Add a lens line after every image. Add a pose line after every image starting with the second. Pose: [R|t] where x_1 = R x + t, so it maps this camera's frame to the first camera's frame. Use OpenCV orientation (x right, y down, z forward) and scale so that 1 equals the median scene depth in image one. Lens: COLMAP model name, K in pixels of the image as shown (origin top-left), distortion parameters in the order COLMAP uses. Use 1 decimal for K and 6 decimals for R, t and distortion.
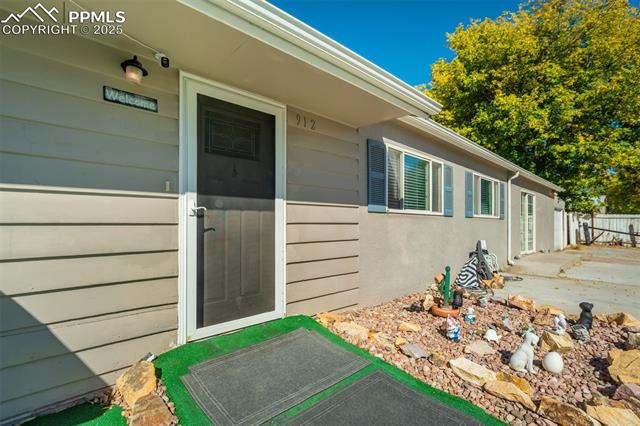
lens RADIAL K [[290.6, 0, 318.8], [0, 290.6, 214.8], [0, 0, 1]] dist [-0.026297, 0.001309]
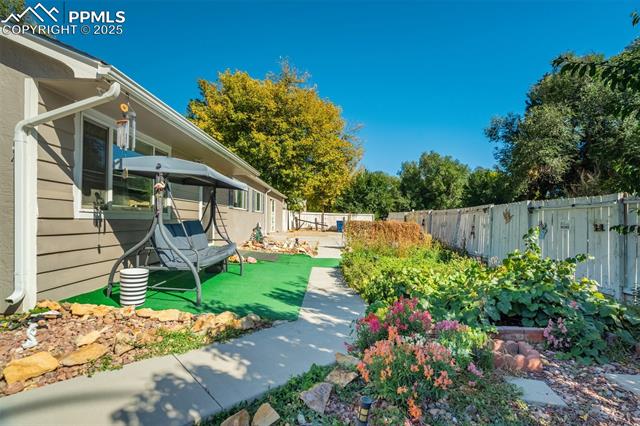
lens RADIAL K [[290.6, 0, 320.1], [0, 290.6, 213.7], [0, 0, 1]] dist [-0.026297, 0.001309]
pose [[0.670795, 0.005554, 0.741622, -0.273218], [-0.010632, 0.999941, 0.002128, 0.005726], [-0.741566, -0.009312, 0.670815, -0.290840]]
